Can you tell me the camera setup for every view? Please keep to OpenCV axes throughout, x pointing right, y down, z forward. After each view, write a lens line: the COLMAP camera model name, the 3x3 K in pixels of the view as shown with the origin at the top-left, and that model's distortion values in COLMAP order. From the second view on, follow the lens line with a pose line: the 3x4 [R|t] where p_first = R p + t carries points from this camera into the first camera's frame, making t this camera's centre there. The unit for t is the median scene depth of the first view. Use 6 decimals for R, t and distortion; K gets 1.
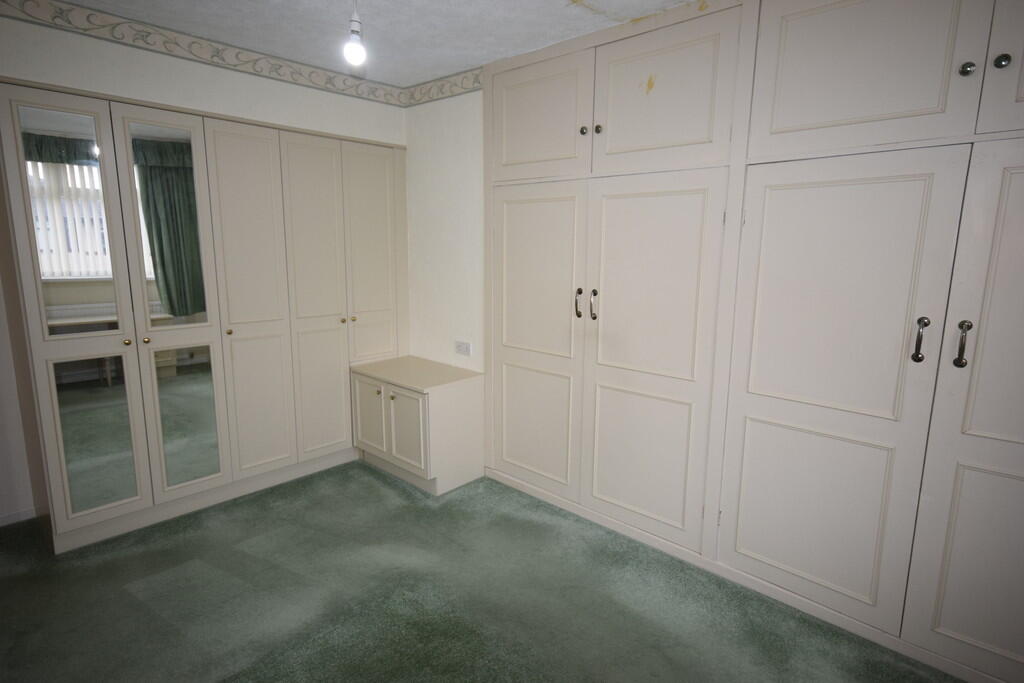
lens RADIAL K [[546.5, 0, 515.7], [0, 546.5, 340.0], [0, 0, 1]] dist [-0.000773, -0.000155]
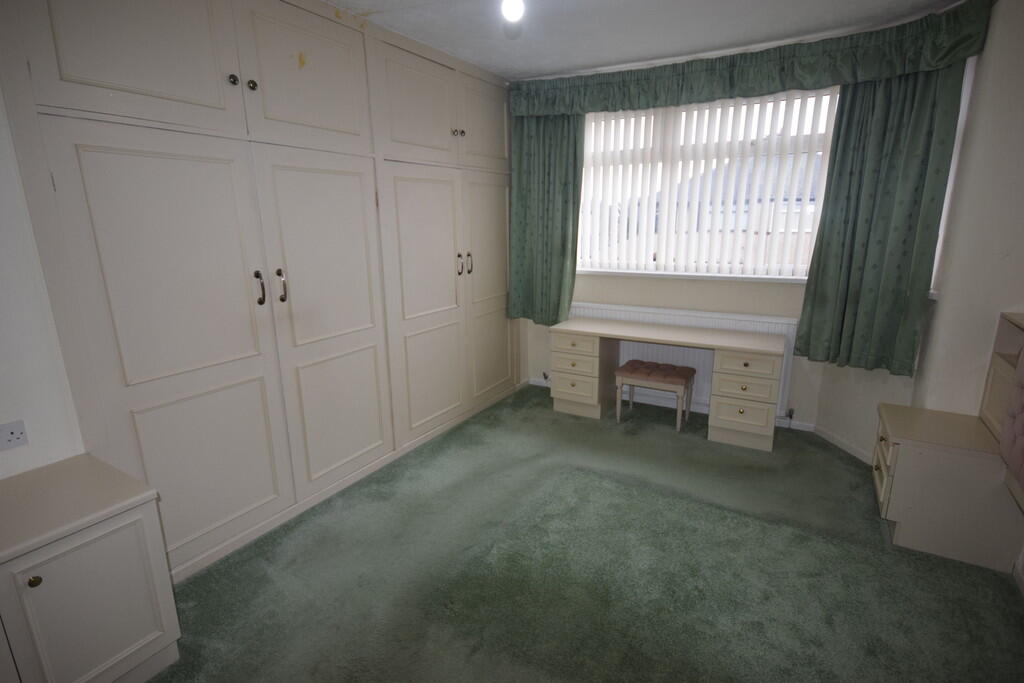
lens RADIAL K [[493.3, 0, 516.5], [0, 493.3, 343.9], [0, 0, 1]] dist [0.001660, 0.000234]
pose [[-0.213676, -0.245043, 0.945672, -0.769729], [0.169783, 0.943983, 0.282968, -0.143416], [-0.962038, 0.221022, -0.160103, 0.792459]]
